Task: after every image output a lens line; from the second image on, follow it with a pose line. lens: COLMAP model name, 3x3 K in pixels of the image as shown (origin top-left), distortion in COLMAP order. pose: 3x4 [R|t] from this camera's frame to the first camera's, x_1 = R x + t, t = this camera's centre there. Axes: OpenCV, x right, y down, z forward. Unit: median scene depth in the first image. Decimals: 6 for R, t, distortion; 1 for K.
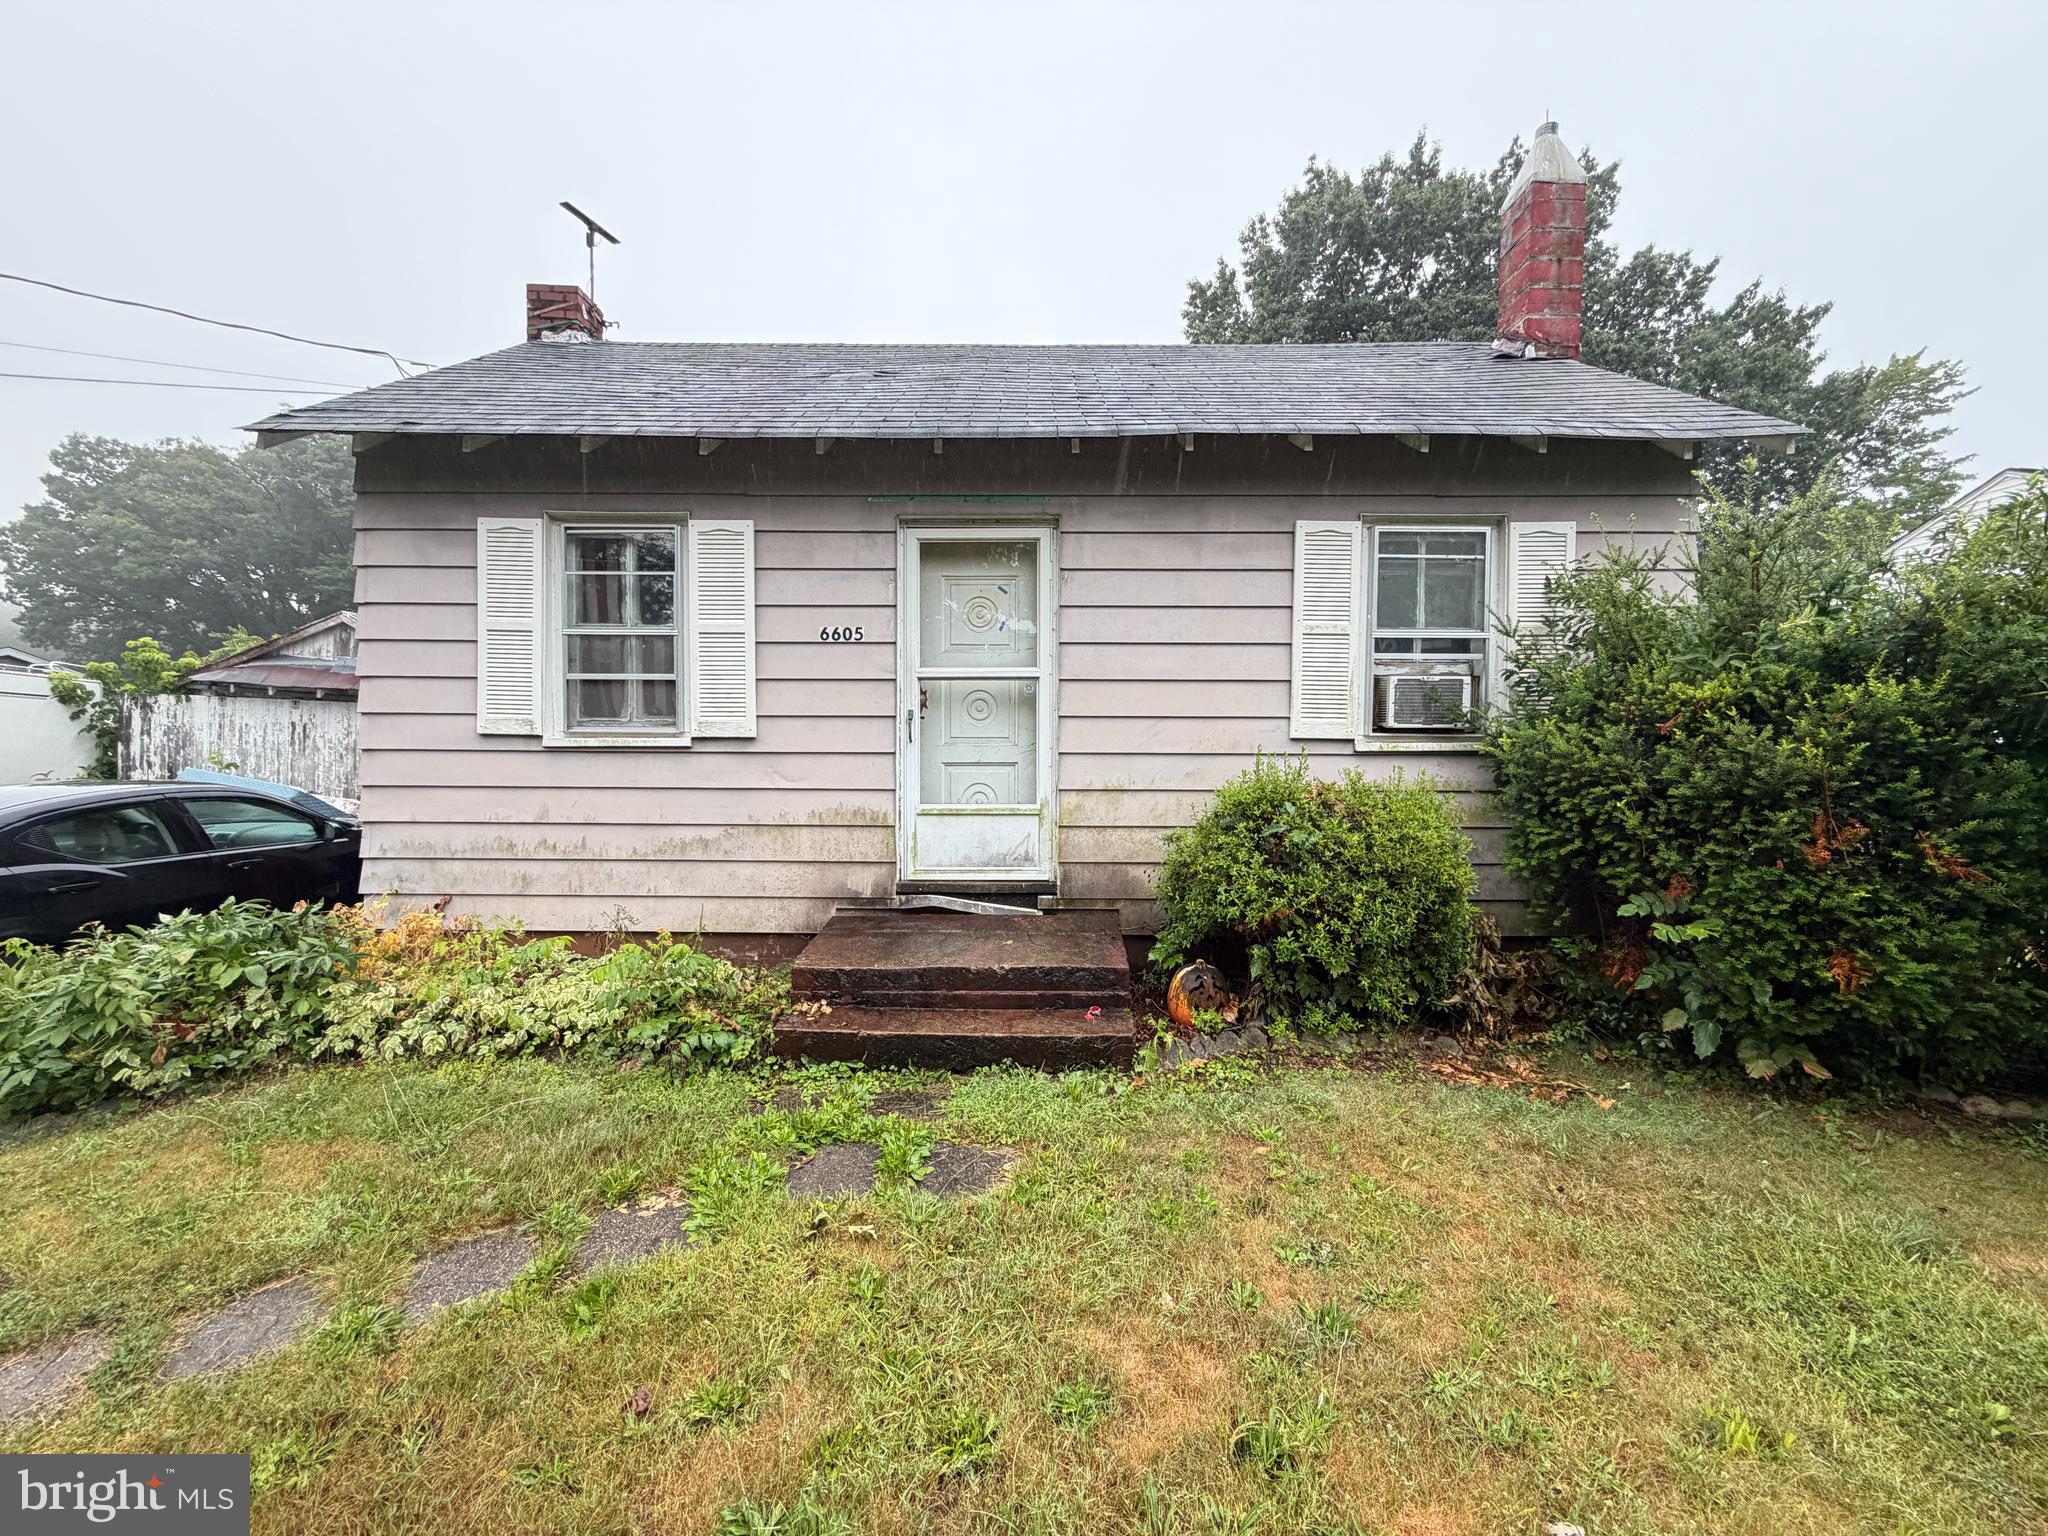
lens RADIAL K [[814.5, 0, 1019.3], [0, 814.5, 768.8], [0, 0, 1]] dist [-0.001079, 0.000396]
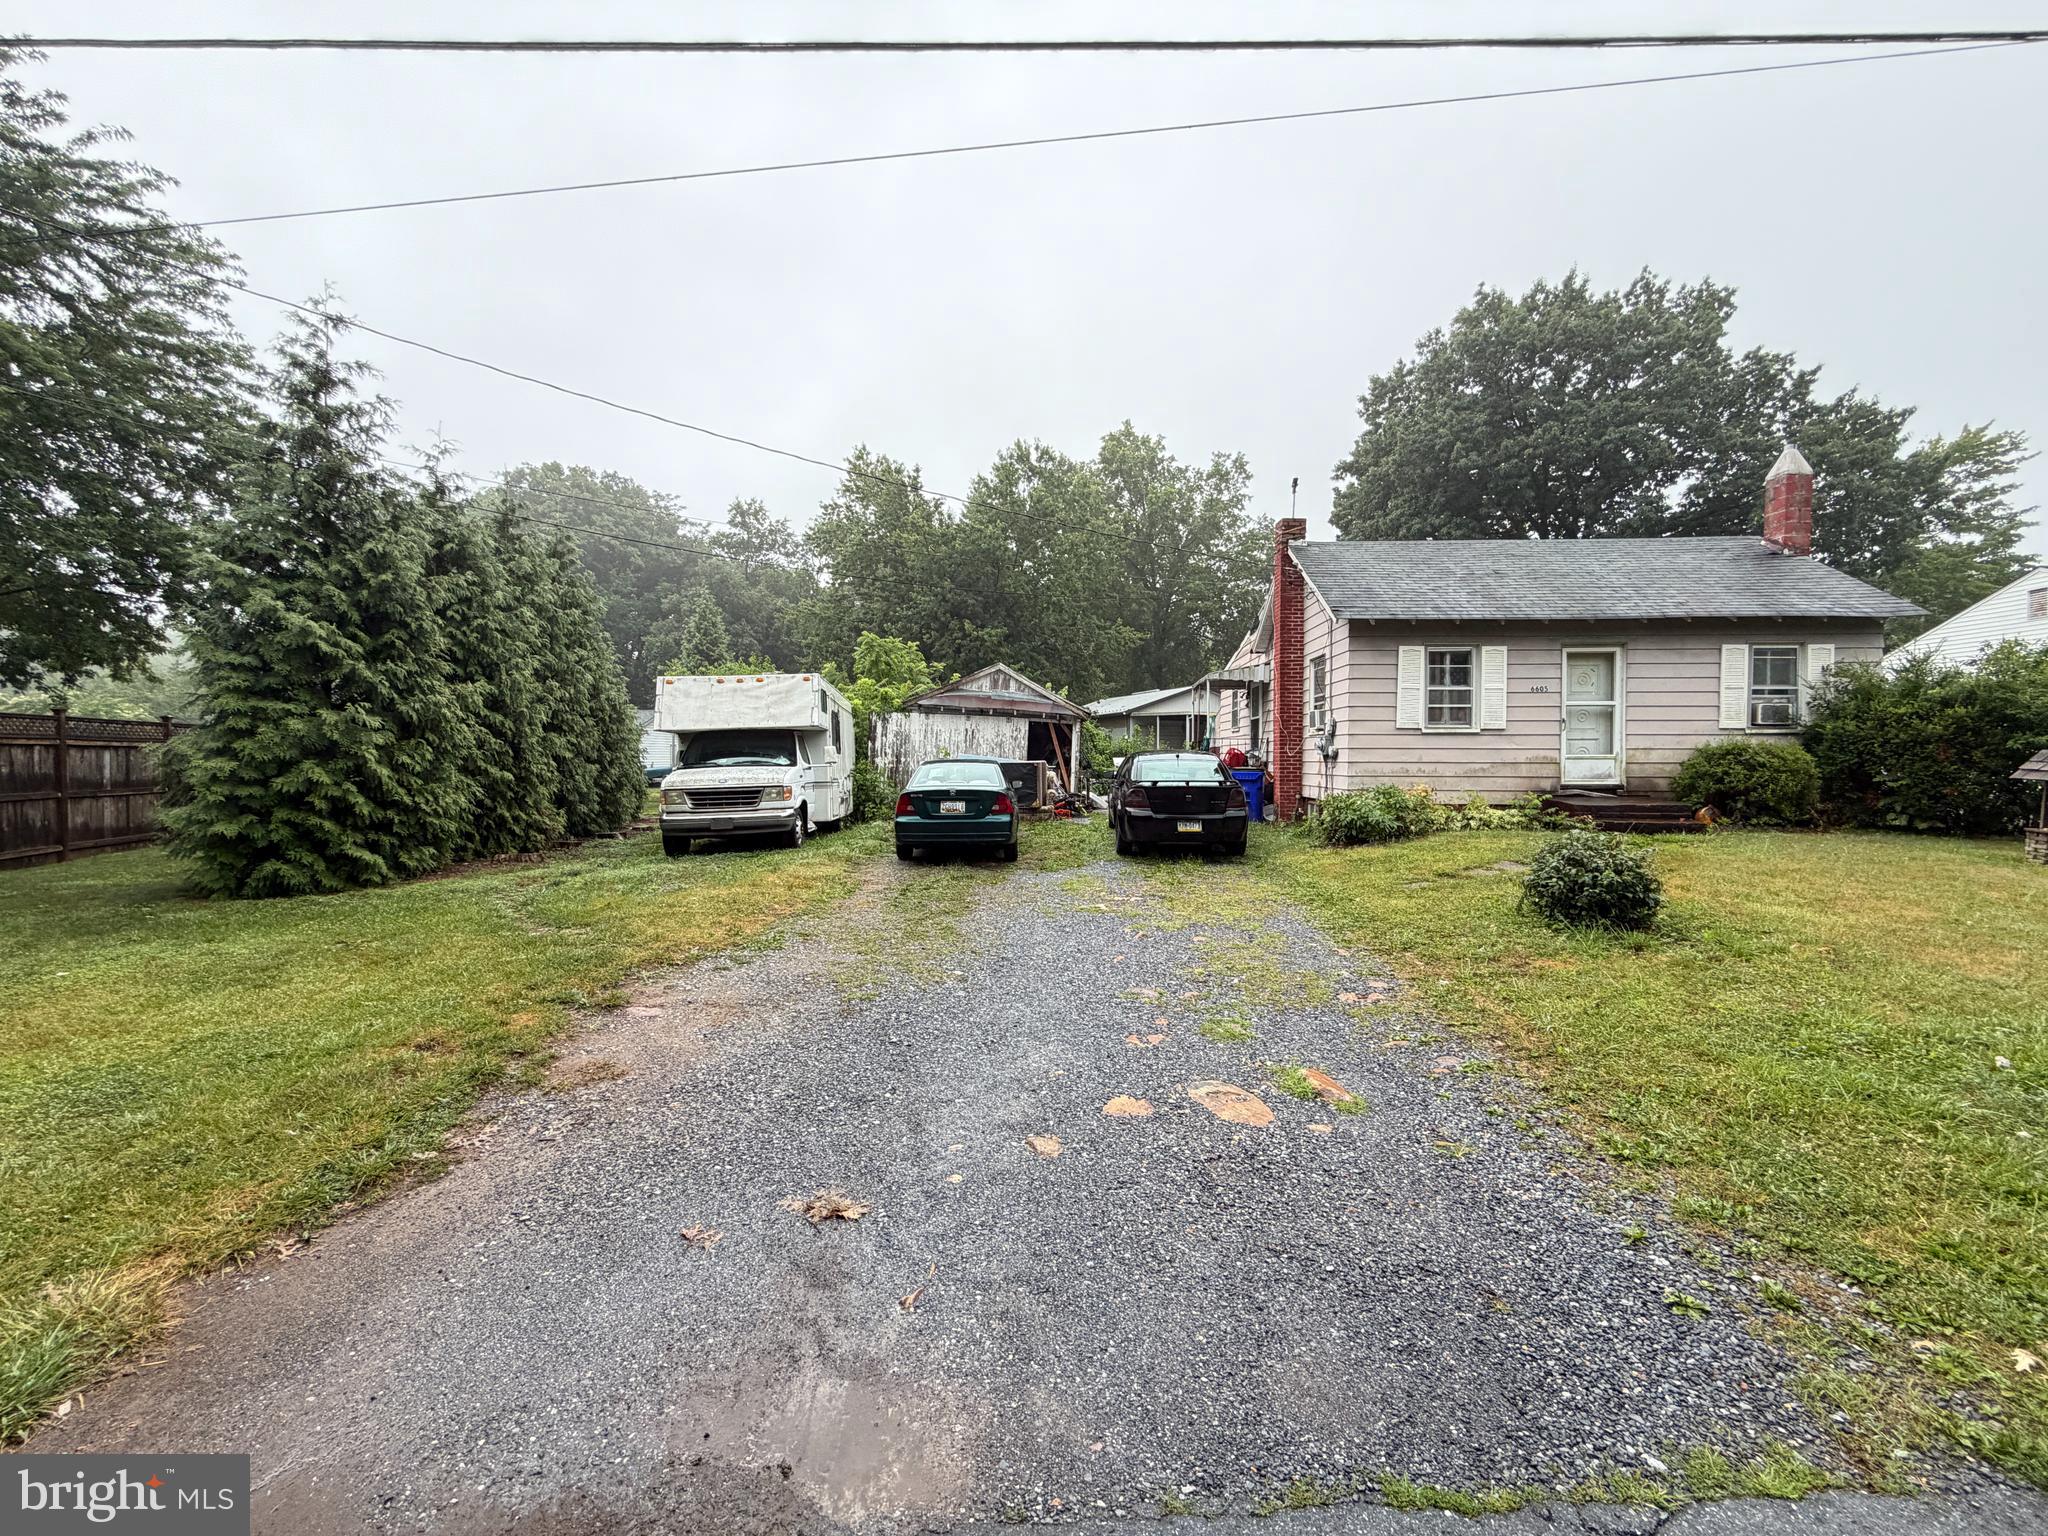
lens RADIAL K [[814.5, 0, 1019.8], [0, 814.5, 767.4], [0, 0, 1]] dist [-0.001079, 0.000396]
pose [[0.998998, -0.002322, -0.044686, -1.736585], [0.001611, 0.999872, -0.015940, 0.121626], [0.044717, 0.015852, 0.998874, -1.645501]]
